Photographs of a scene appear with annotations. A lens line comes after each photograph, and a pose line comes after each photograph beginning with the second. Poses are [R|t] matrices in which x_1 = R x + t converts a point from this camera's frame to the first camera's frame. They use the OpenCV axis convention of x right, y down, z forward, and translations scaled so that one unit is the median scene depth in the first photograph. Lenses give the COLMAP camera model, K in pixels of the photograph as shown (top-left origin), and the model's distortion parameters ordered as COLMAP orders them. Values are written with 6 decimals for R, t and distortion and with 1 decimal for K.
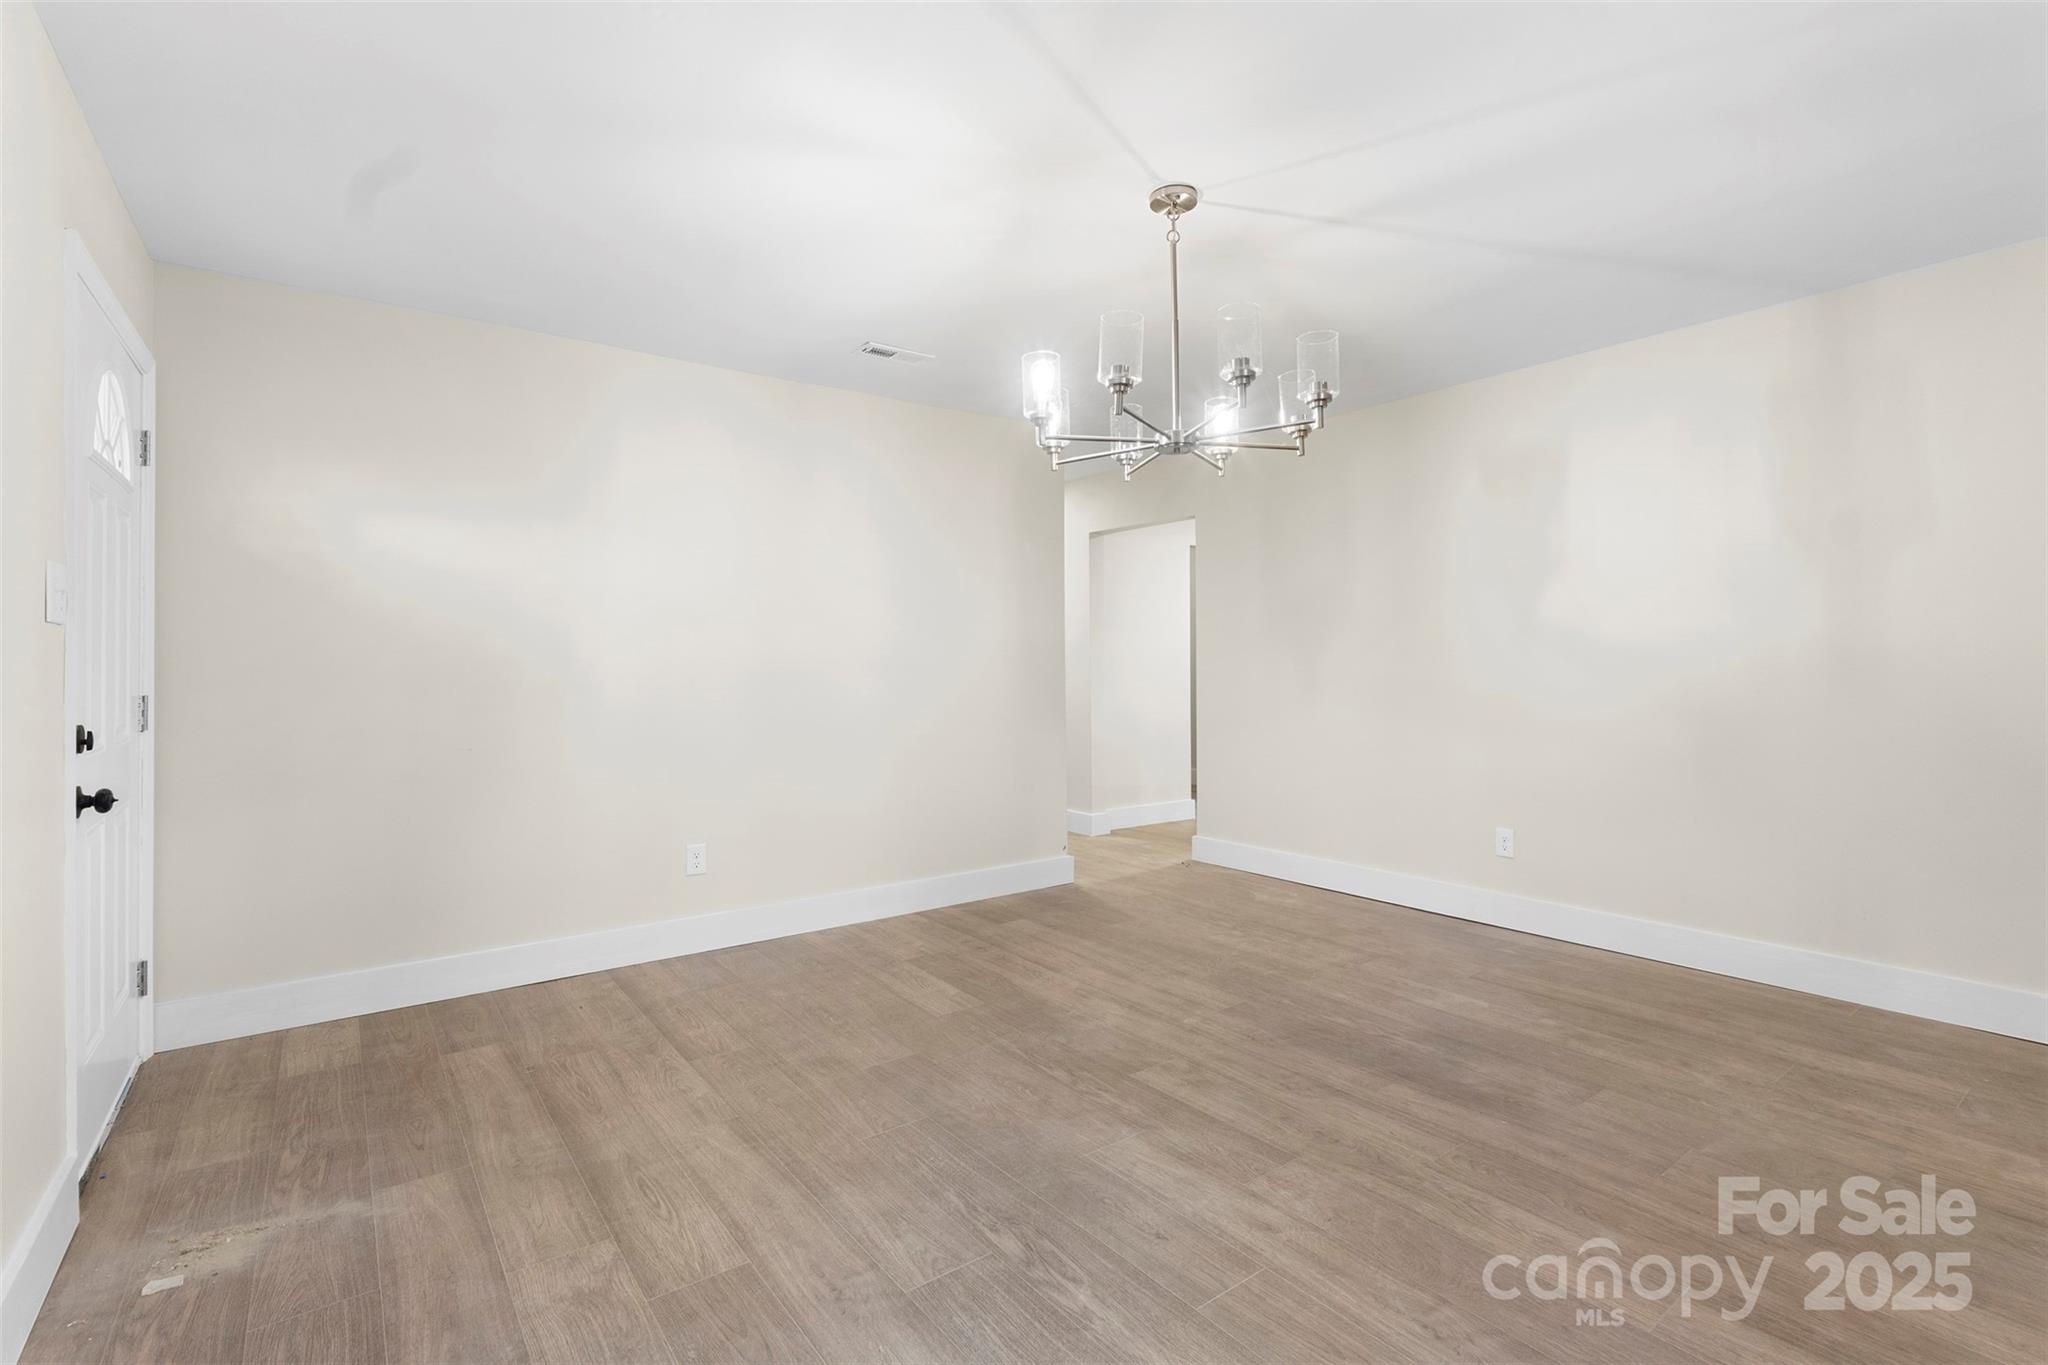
lens RADIAL K [[926.1, 0, 1010.3], [0, 926.1, 656.9], [0, 0, 1]] dist [-0.003422, -0.000231]
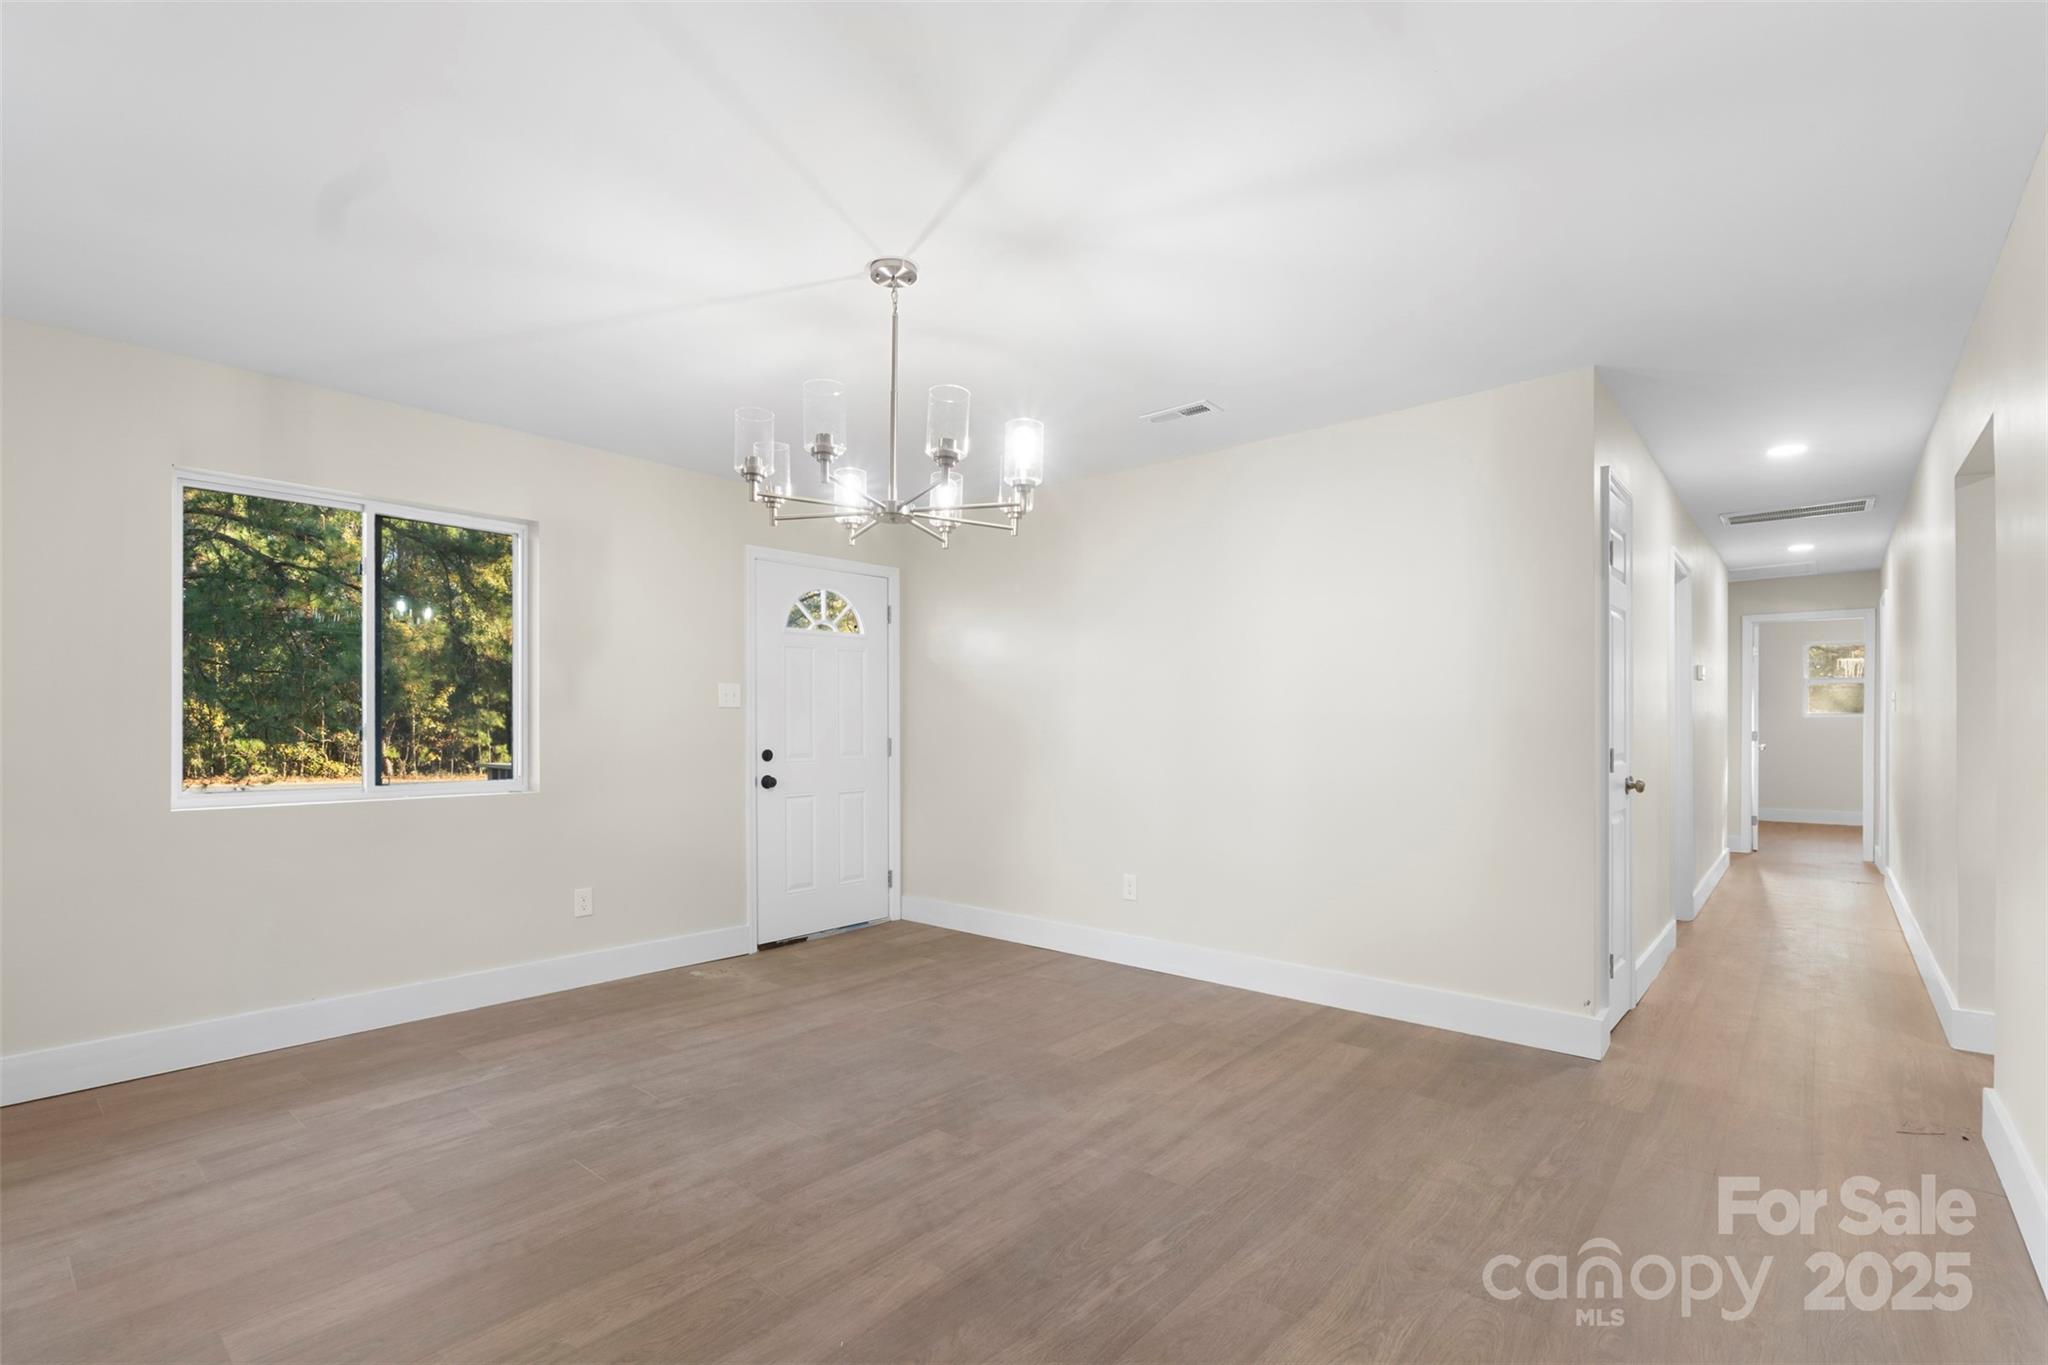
lens RADIAL K [[929.3, 0, 1019.5], [0, 929.3, 707.9], [0, 0, 1]] dist [-0.003804, -0.000145]
pose [[0.222808, -0.010851, -0.974802, 1.115199], [0.010937, 0.999903, -0.008631, -0.004697], [0.974801, -0.008738, 0.222905, 0.832960]]
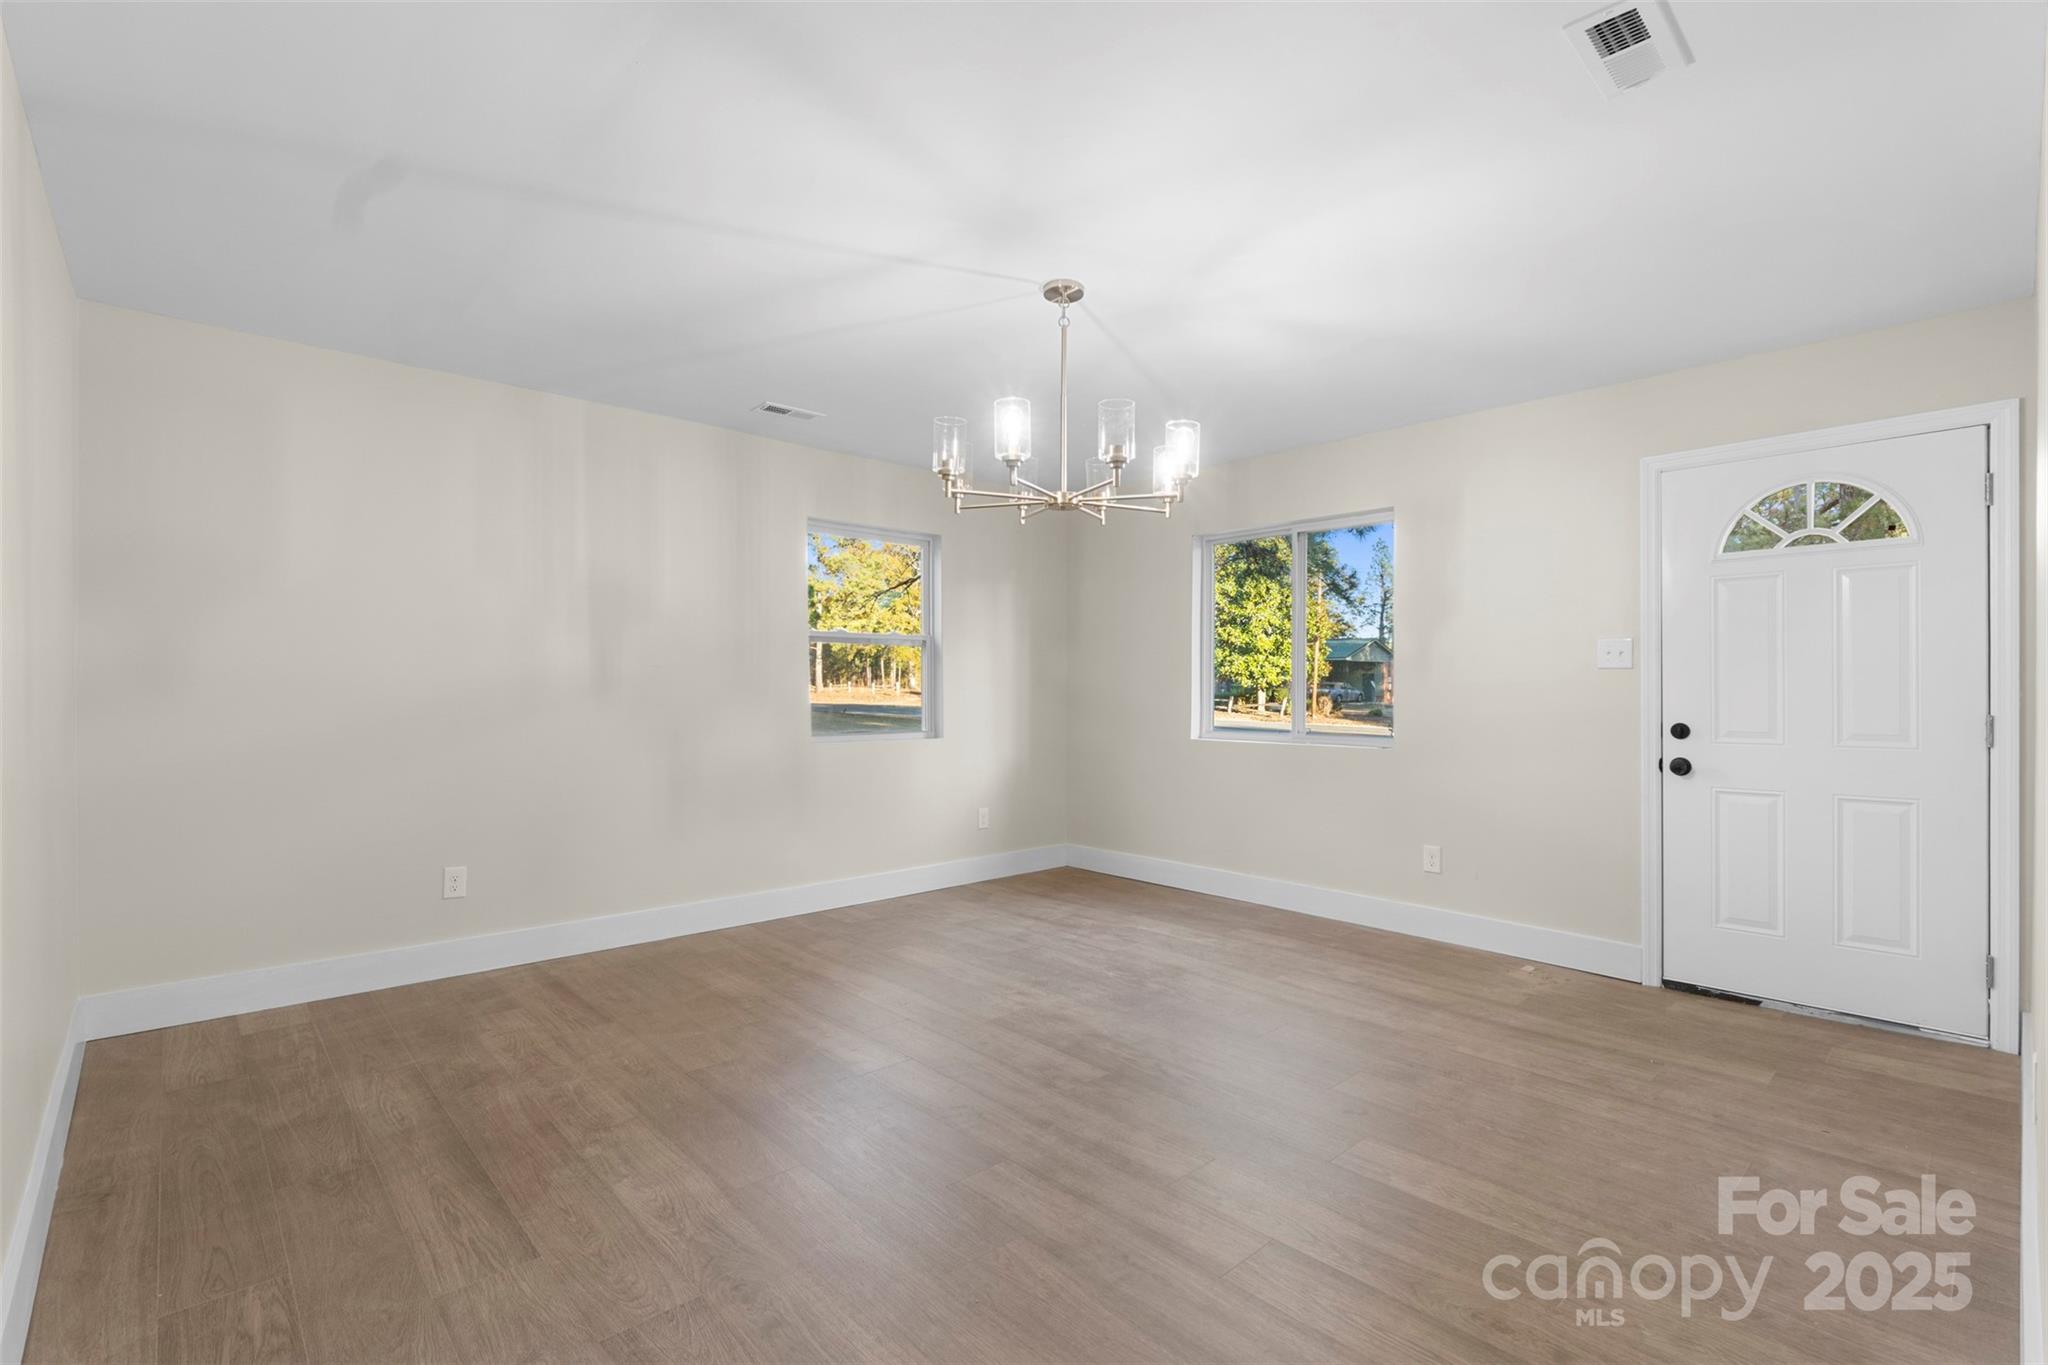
lens RADIAL K [[928.4, 0, 1024.0], [0, 928.4, 682.5], [0, 0, 1]] dist [-0.000761, -0.000056]
pose [[-0.992781, 0.001042, -0.119939, 0.343824], [0.003434, 0.999799, -0.019738, 0.019782], [0.119894, -0.020007, -0.992585, 1.989297]]
